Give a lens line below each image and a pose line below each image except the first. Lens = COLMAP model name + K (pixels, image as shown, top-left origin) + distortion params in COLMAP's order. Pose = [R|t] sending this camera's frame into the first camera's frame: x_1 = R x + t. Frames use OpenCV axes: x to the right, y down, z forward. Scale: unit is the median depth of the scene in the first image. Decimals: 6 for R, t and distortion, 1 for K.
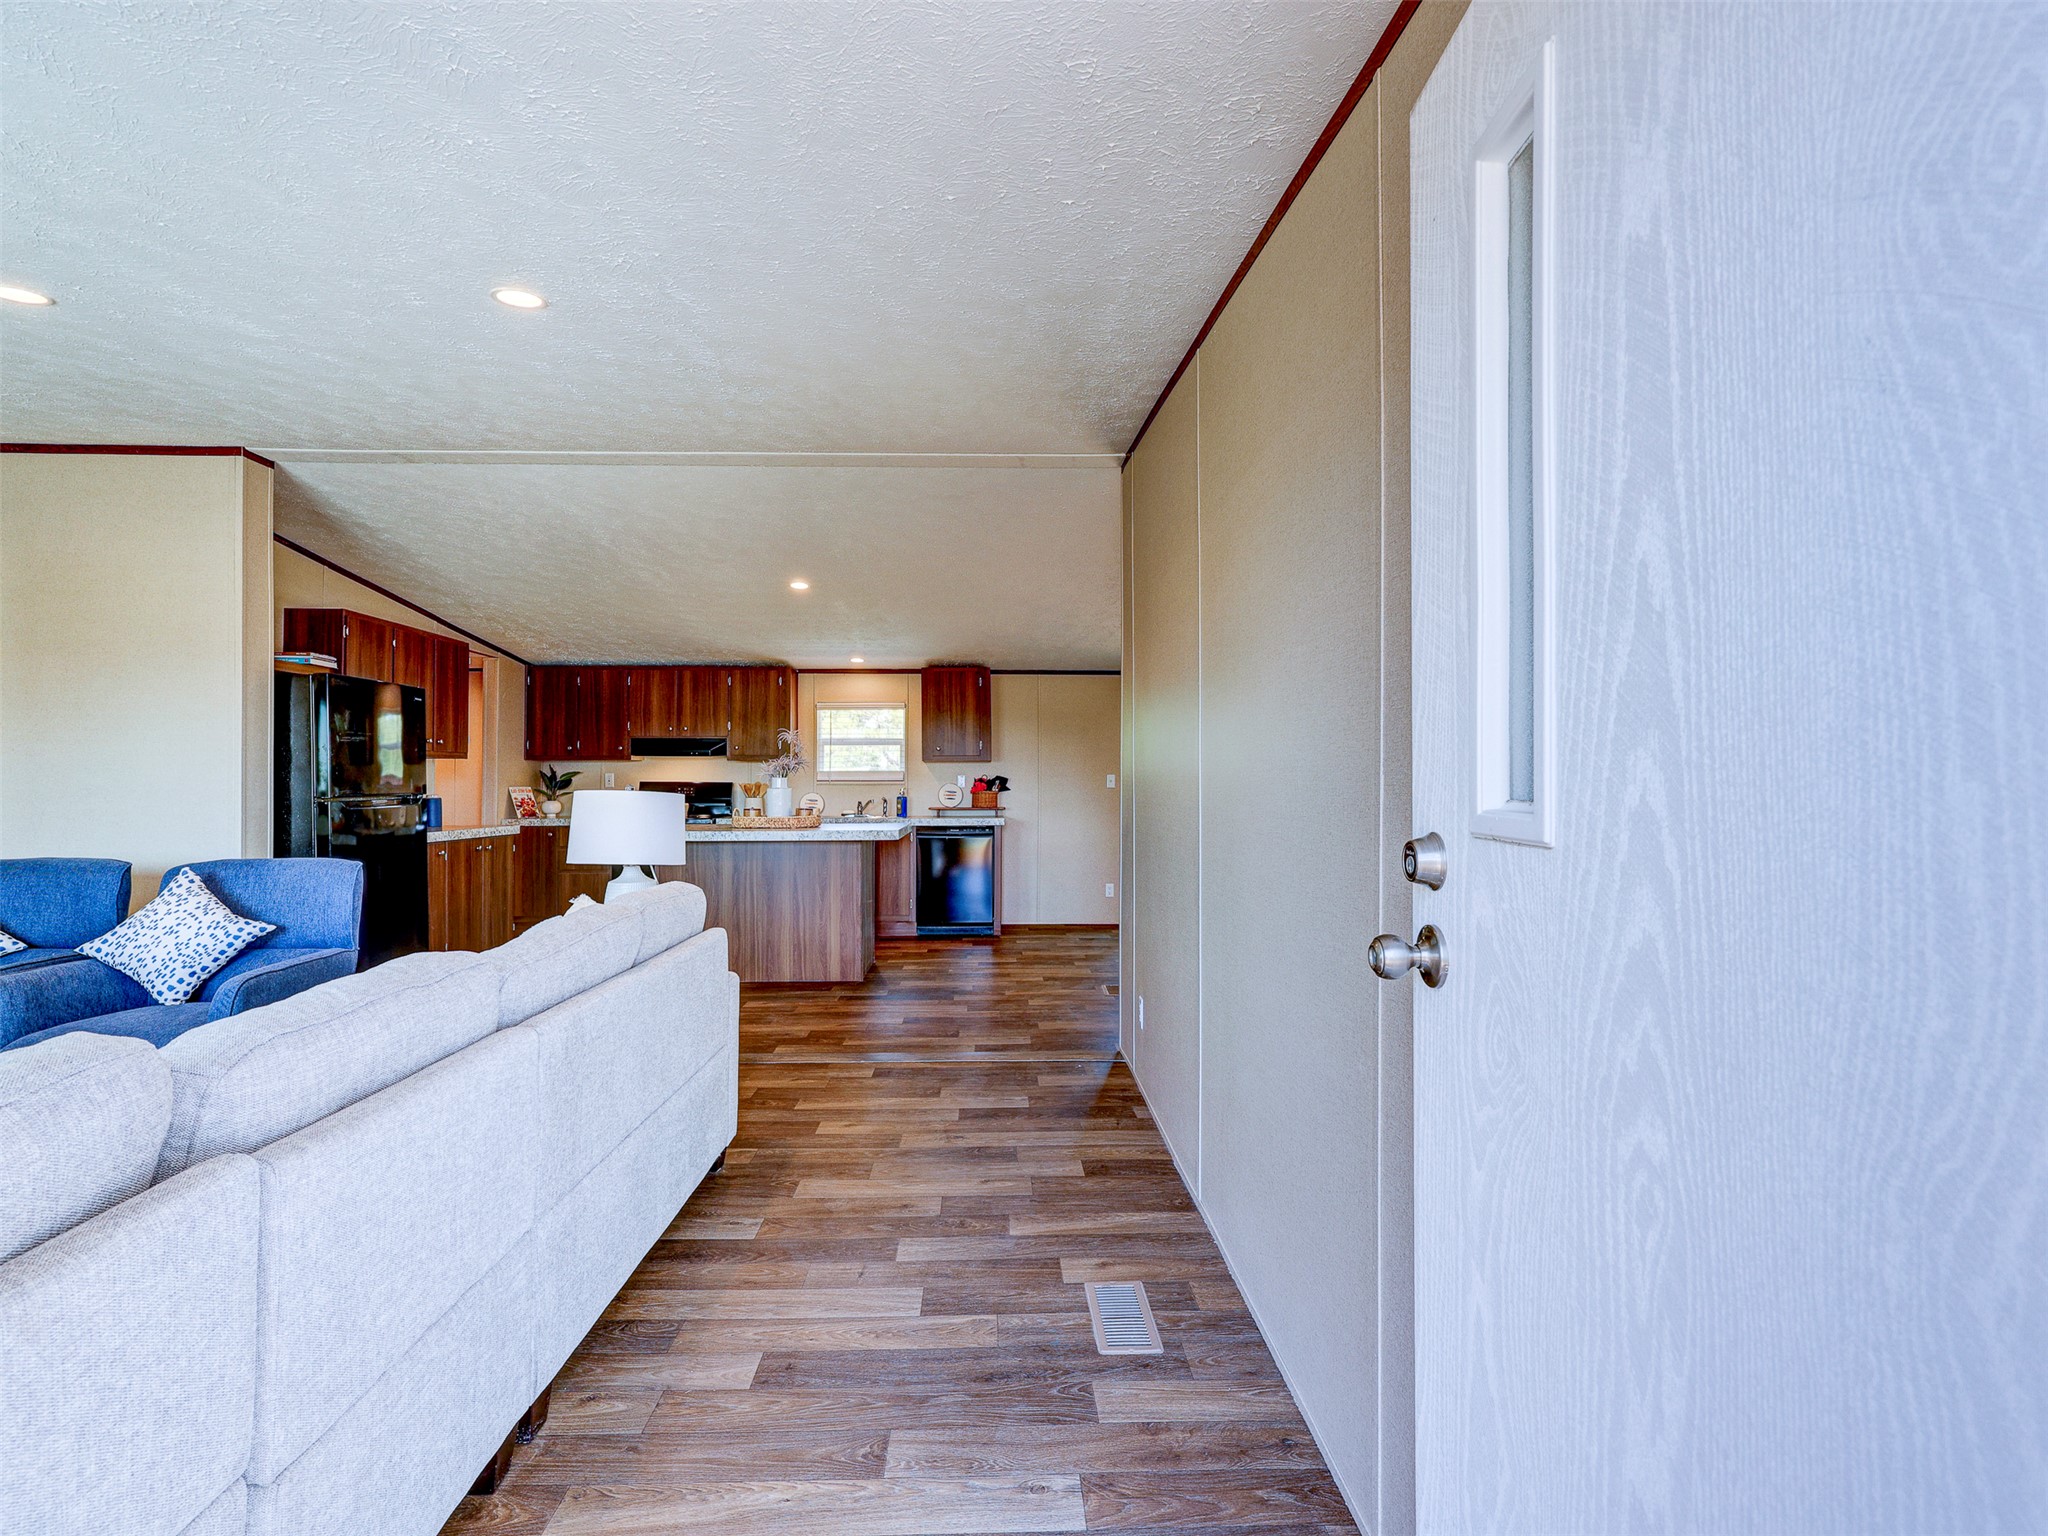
lens RADIAL K [[944.2, 0, 1017.9], [0, 944.2, 774.3], [0, 0, 1]] dist [0.003019, 0.000185]
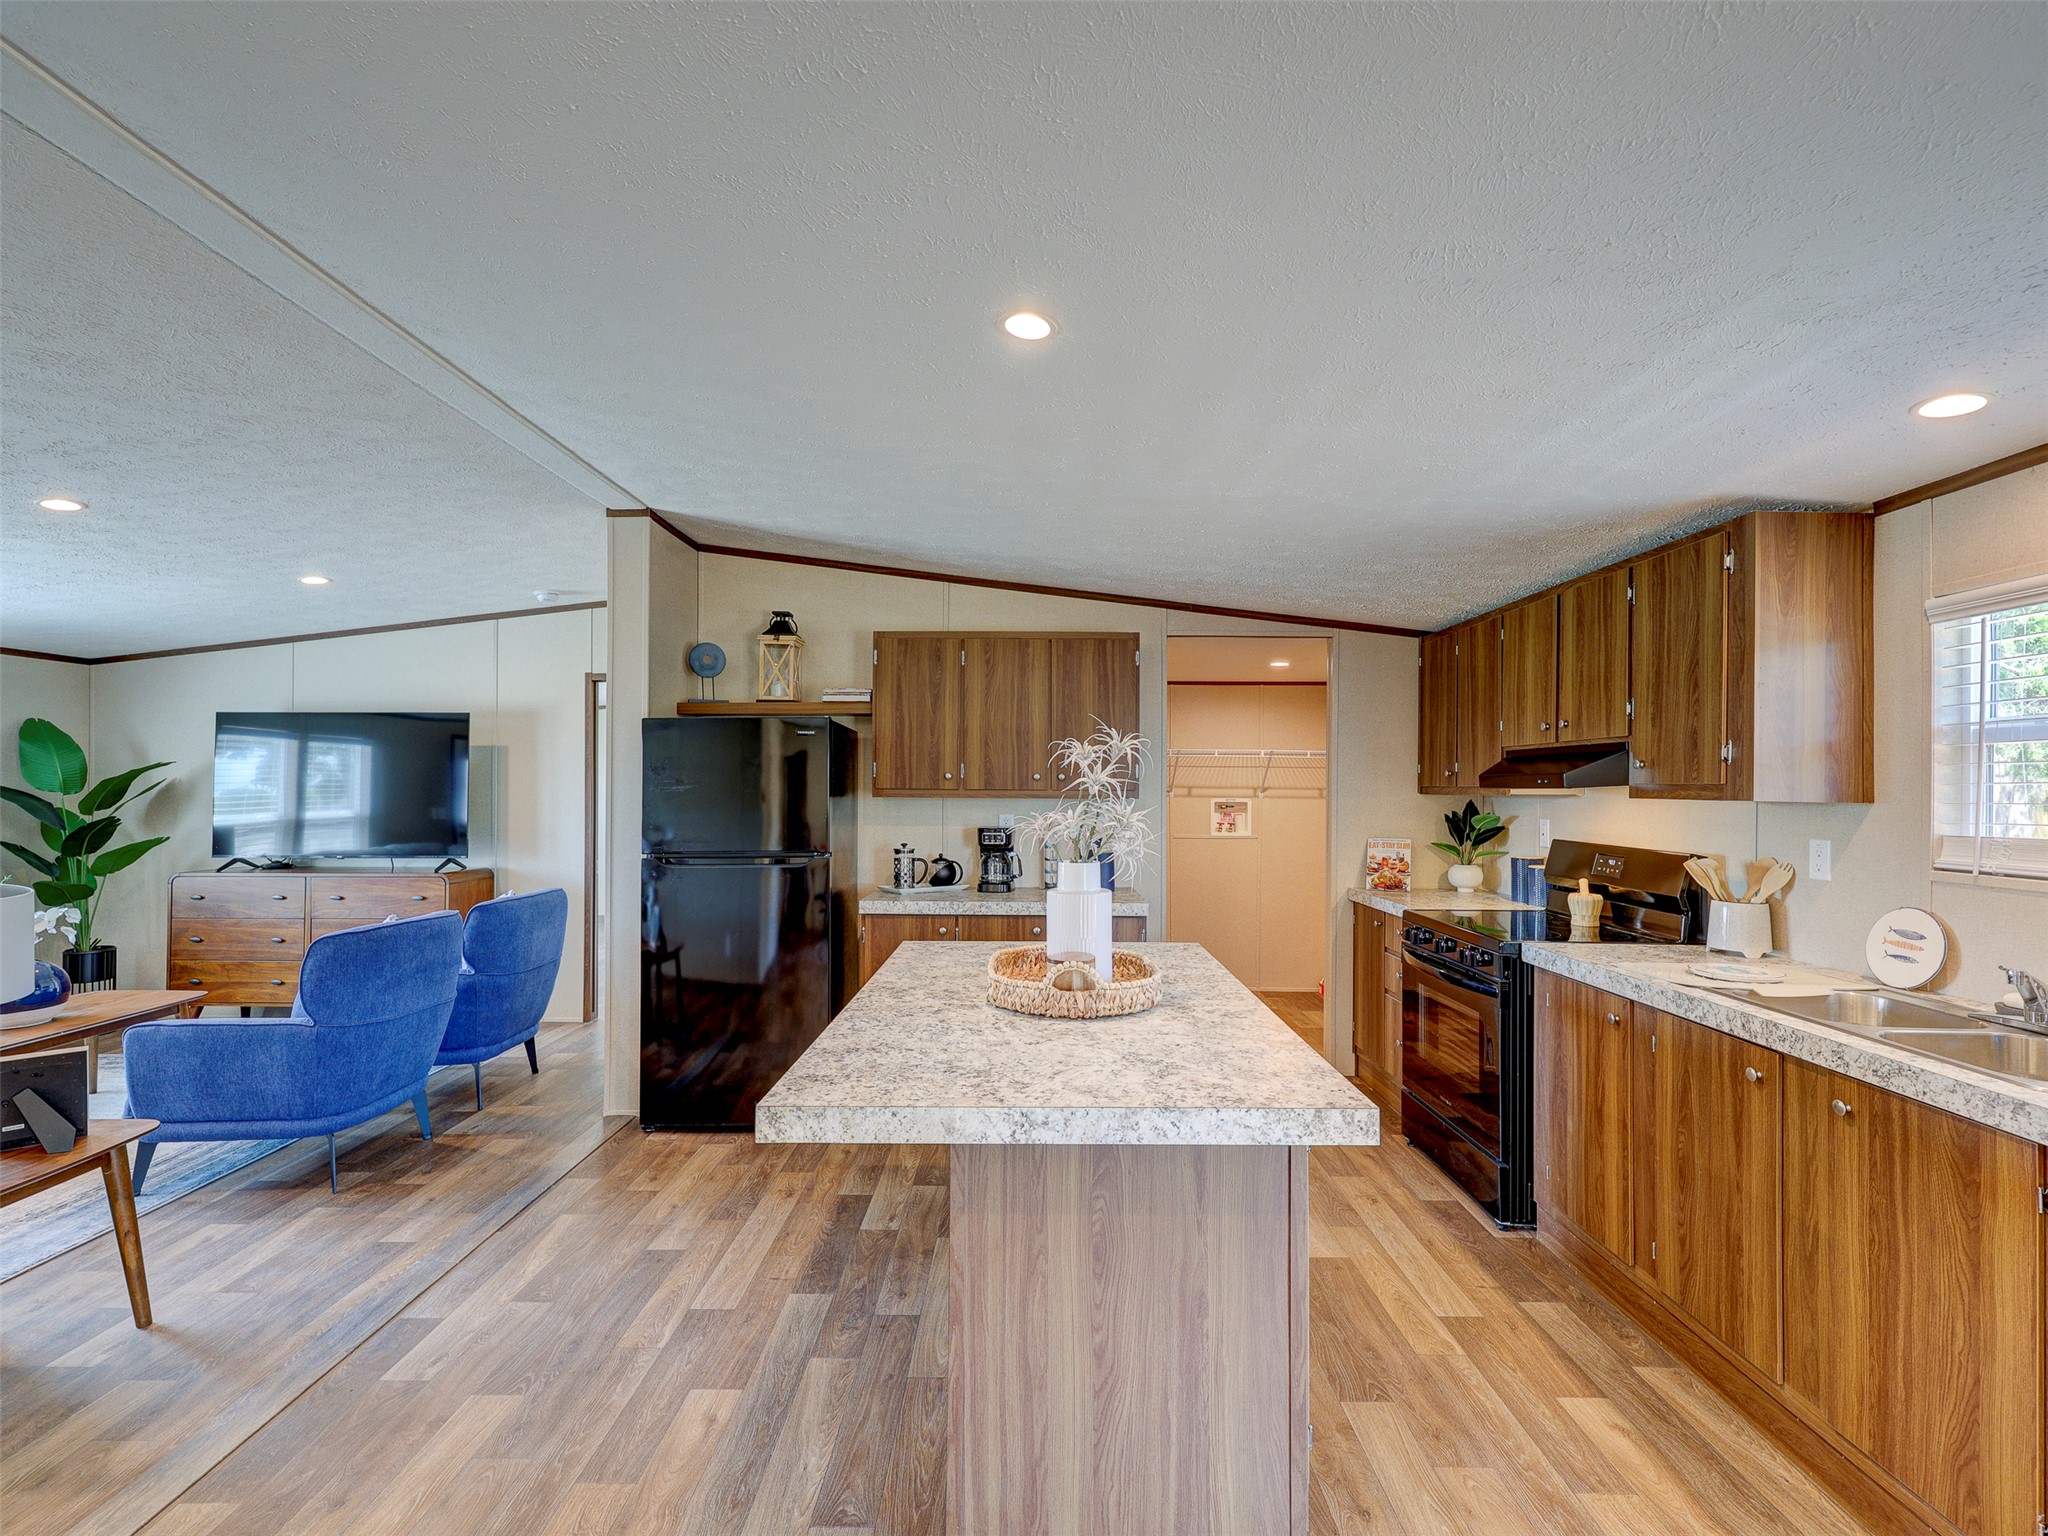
lens RADIAL K [[939.4, 0, 1020.4], [0, 939.4, 775.5], [0, 0, 1]] dist [0.000702, 0.000664]
pose [[-0.045196, -0.013298, -0.998890, 0.090658], [0.009268, 0.999863, -0.013730, -0.020676], [0.998935, -0.009878, -0.045067, 0.760723]]
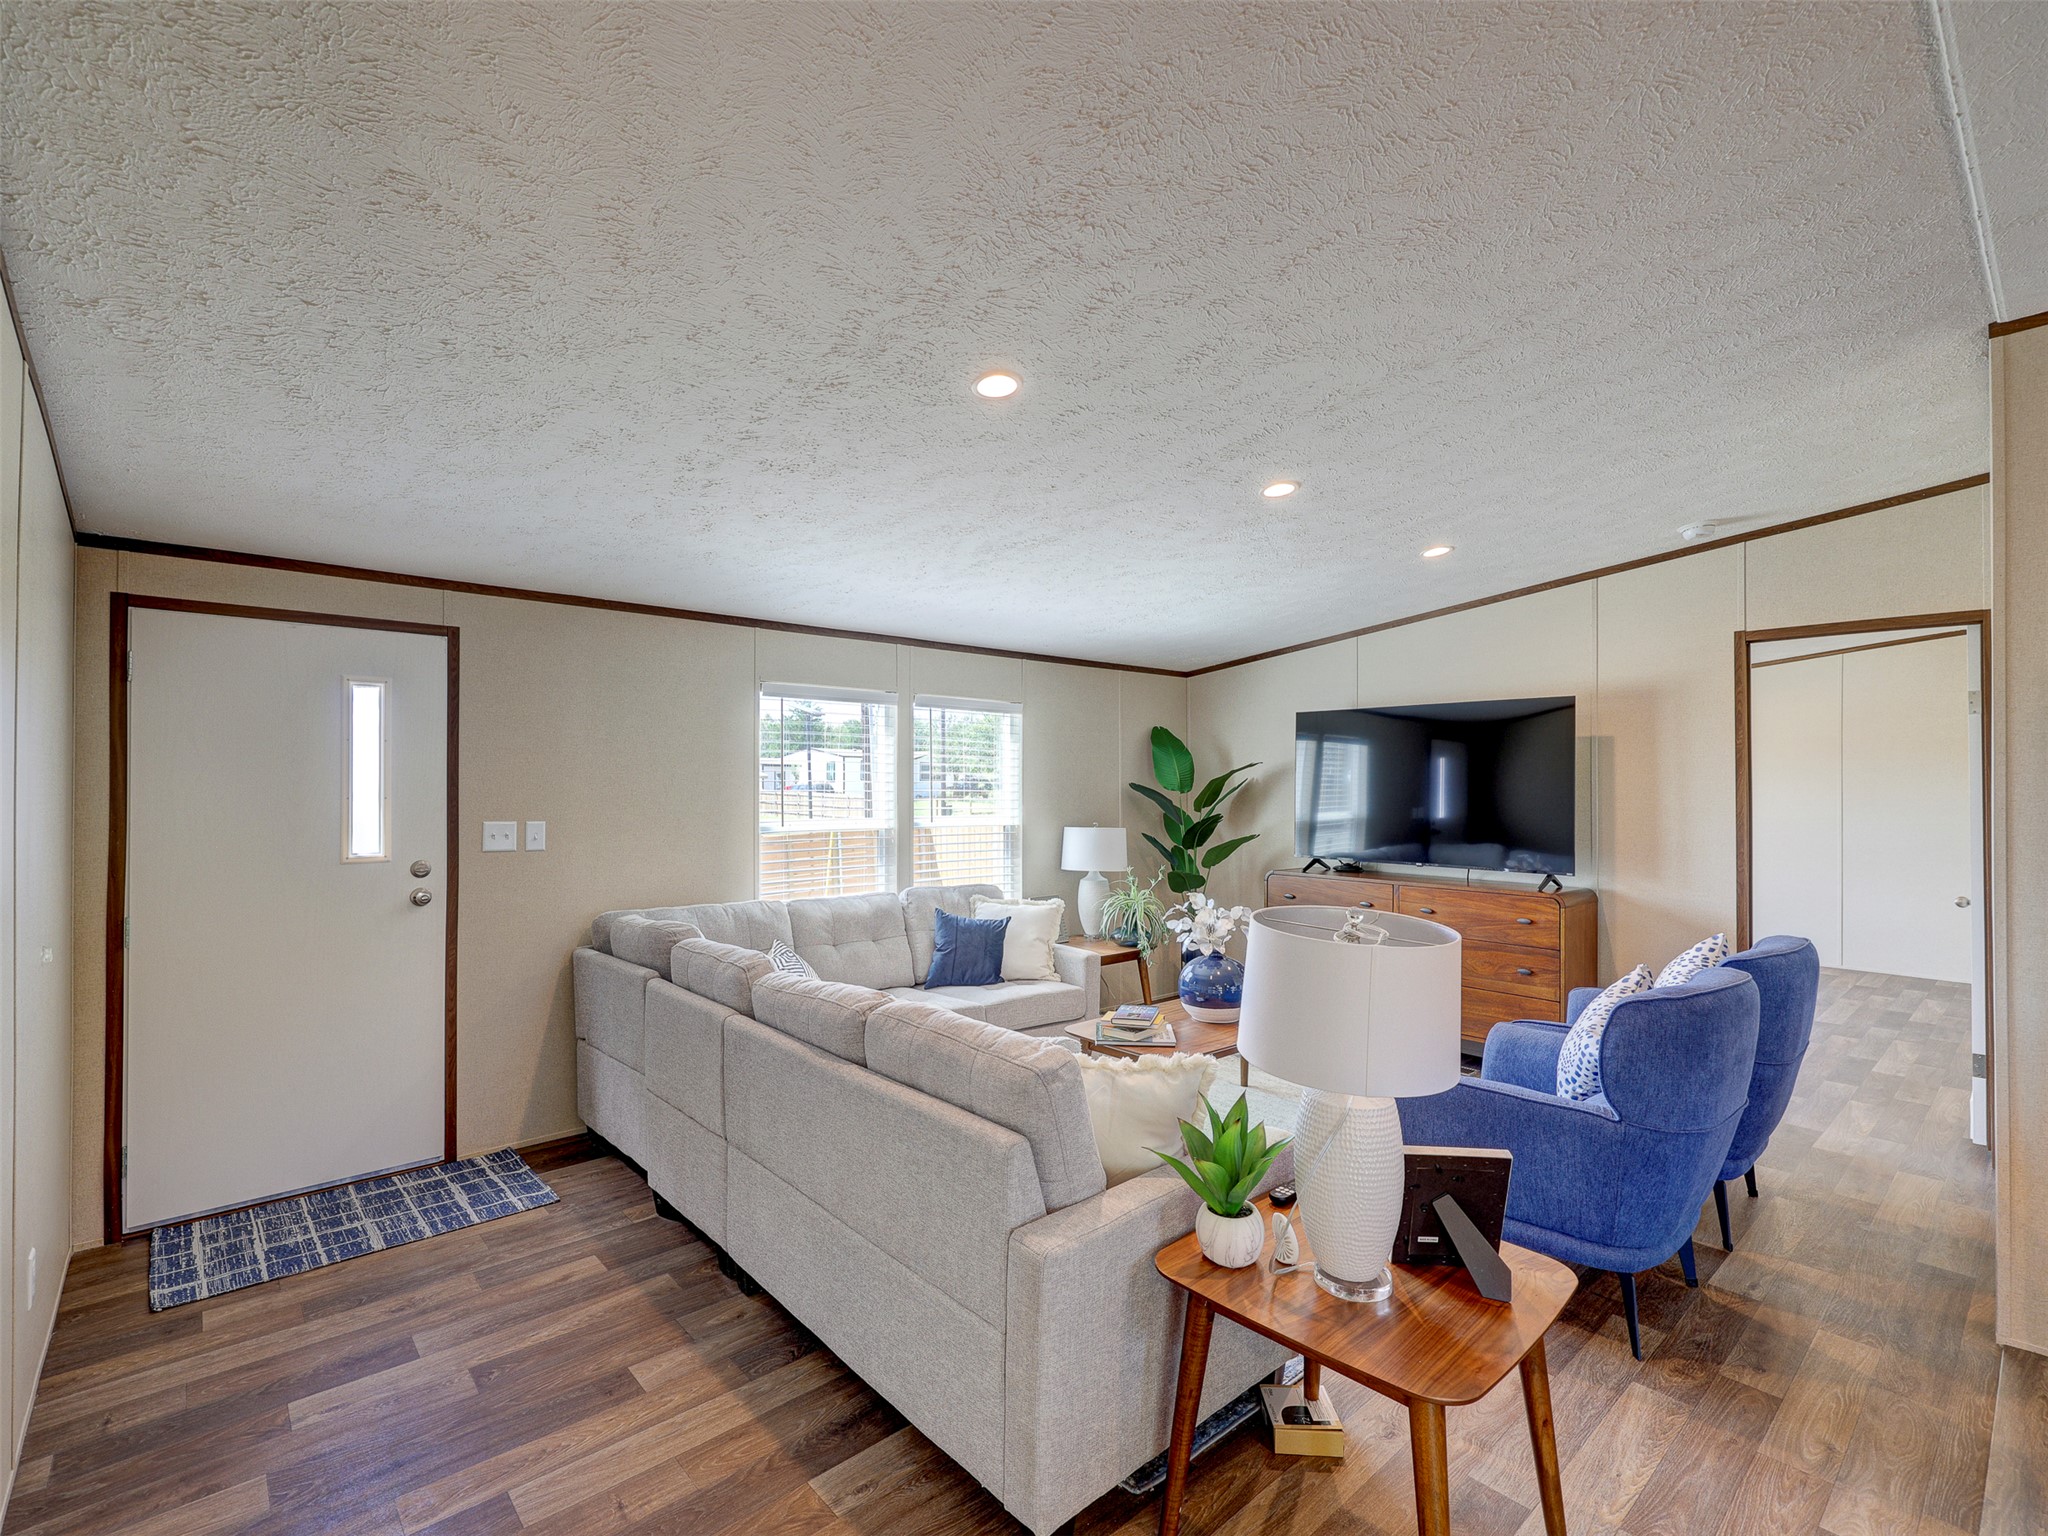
lens RADIAL K [[939.4, 0, 1020.4], [0, 939.4, 775.5], [0, 0, 1]] dist [0.000702, 0.000664]
pose [[-0.770073, -0.010976, -0.637861, 0.026300], [0.002146, 0.999802, -0.019795, -0.022607], [0.637952, -0.016612, -0.769897, 0.542154]]
